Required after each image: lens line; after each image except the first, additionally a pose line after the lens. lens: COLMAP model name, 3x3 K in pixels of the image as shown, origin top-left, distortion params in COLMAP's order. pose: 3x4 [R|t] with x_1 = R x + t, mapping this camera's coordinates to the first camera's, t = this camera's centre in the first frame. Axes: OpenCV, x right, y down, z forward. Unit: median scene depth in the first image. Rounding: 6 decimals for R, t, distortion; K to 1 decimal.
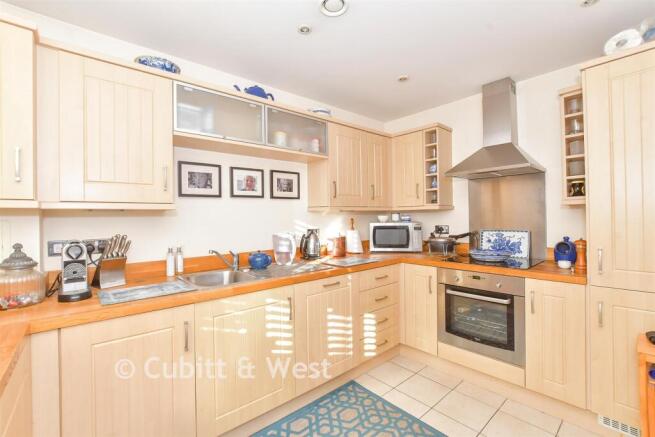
lens RADIAL K [[292.6, 0, 325.9], [0, 292.6, 215.7], [0, 0, 1]] dist [-0.002235, -0.001166]
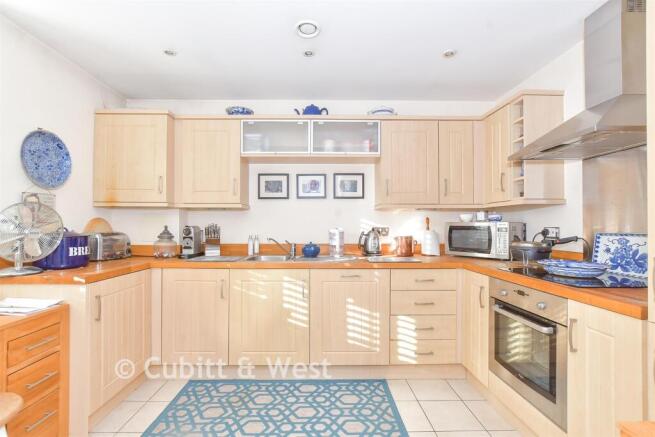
lens RADIAL K [[306.2, 0, 324.9], [0, 306.2, 222.4], [0, 0, 1]] dist [-0.006906, 0.000152]
pose [[0.759639, 0.008580, -0.650288, 0.624154], [-0.010748, 0.999942, 0.000638, 0.036678], [0.650256, 0.006504, 0.759688, 0.085605]]
